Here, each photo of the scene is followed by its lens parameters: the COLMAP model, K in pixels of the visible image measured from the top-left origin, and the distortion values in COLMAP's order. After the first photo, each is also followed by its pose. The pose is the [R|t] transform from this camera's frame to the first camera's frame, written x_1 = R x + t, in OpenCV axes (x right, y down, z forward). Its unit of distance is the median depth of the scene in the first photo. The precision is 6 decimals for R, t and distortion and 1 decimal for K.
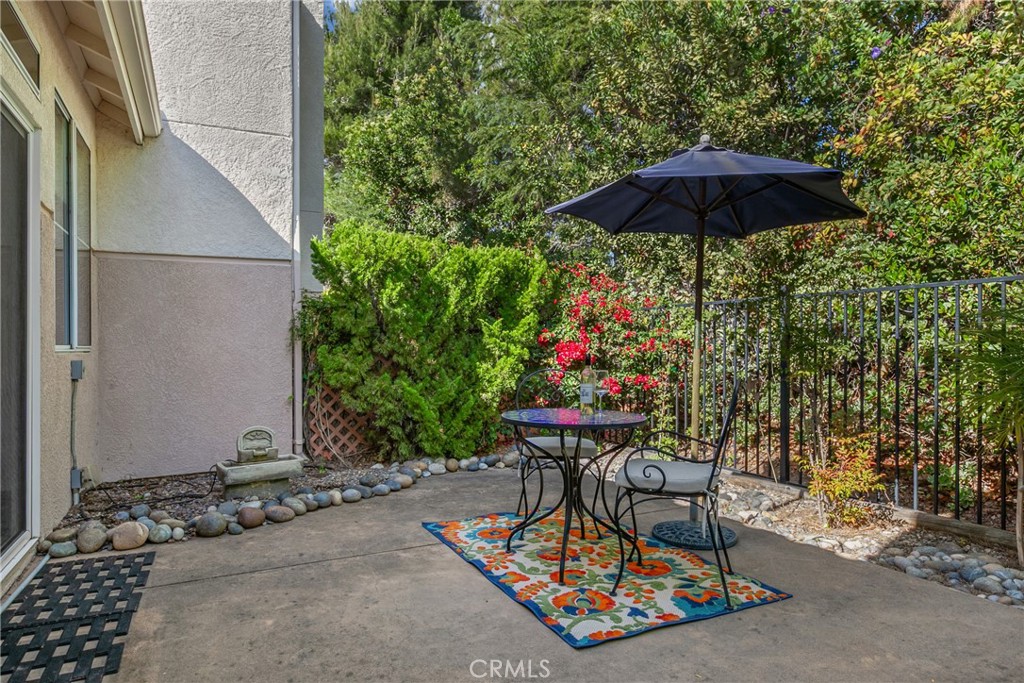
lens RADIAL K [[607.2, 0, 511.8], [0, 607.2, 343.6], [0, 0, 1]] dist [0.002516, -0.001790]
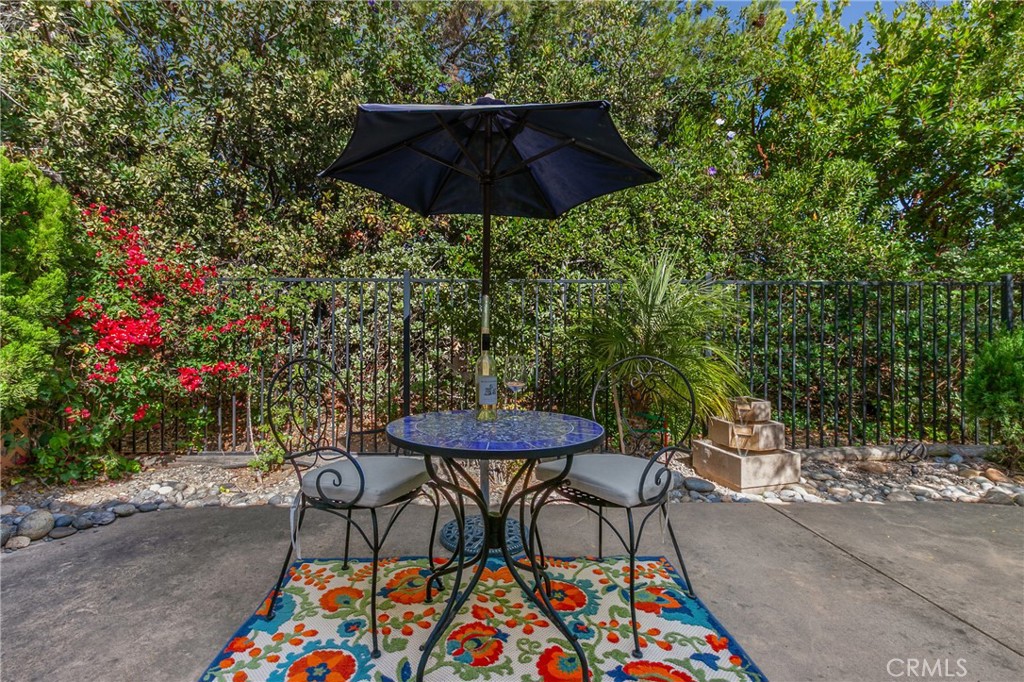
lens RADIAL K [[472.3, 0, 511.6], [0, 472.3, 340.2], [0, 0, 1]] dist [0.001909, -0.000597]
pose [[0.445251, -0.003848, 0.895398, -0.377397], [-0.011185, 0.999889, 0.009859, 0.020834], [-0.895336, -0.014404, 0.445158, 0.796421]]
